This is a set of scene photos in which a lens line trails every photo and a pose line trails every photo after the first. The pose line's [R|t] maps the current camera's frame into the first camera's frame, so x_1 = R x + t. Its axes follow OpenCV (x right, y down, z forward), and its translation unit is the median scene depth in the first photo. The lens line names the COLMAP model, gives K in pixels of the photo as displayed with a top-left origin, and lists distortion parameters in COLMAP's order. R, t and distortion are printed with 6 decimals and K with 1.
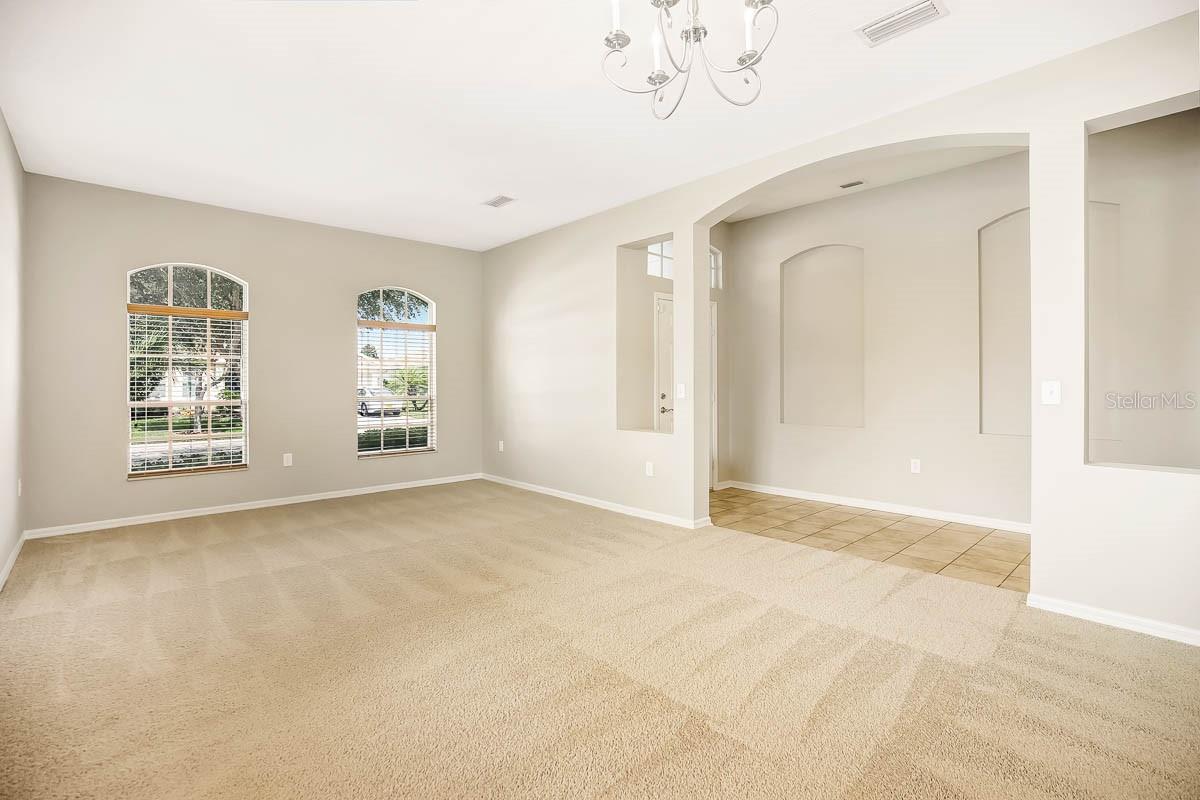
lens RADIAL K [[543.7, 0, 602.8], [0, 543.7, 381.1], [0, 0, 1]] dist [-0.002161, -0.000208]
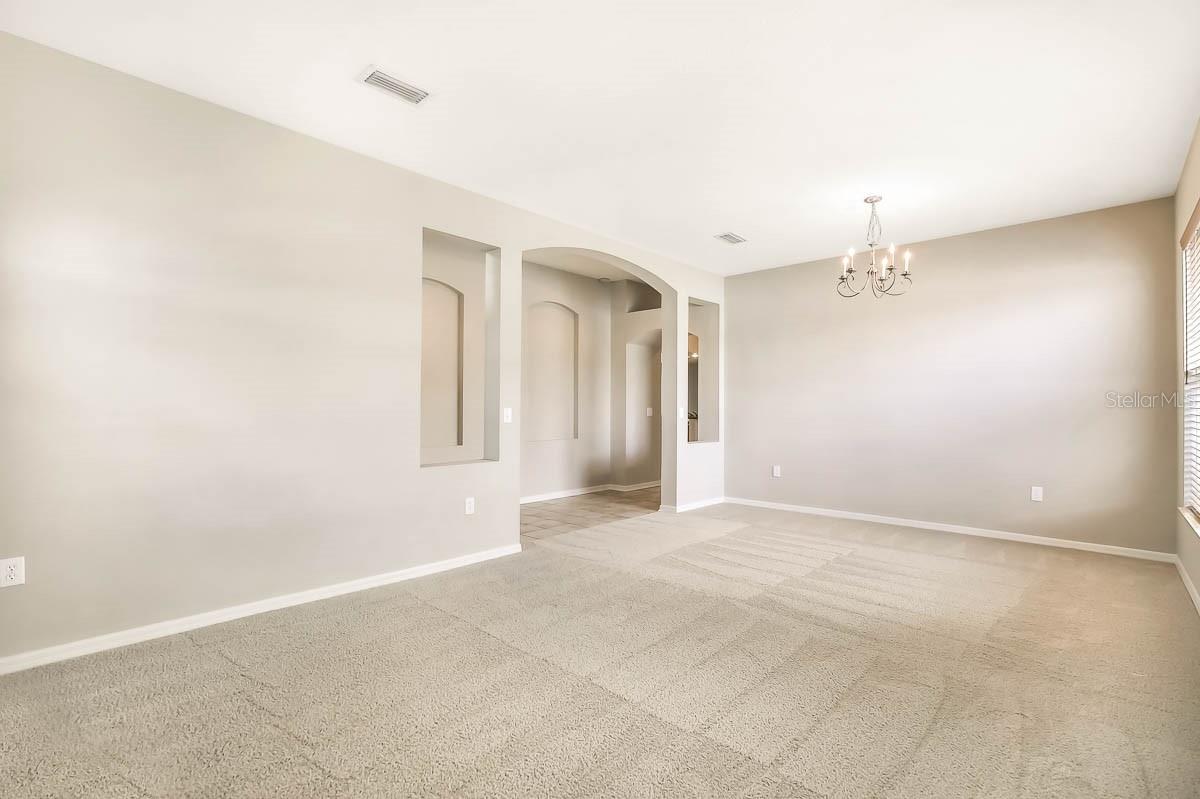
lens RADIAL K [[554.2, 0, 600.8], [0, 554.2, 403.2], [0, 0, 1]] dist [-0.002643, -0.000280]
pose [[-0.068108, 0.008630, 0.997641, -0.842756], [-0.007646, 0.999929, -0.009172, 0.003952], [-0.997649, -0.008252, -0.068037, 0.888296]]
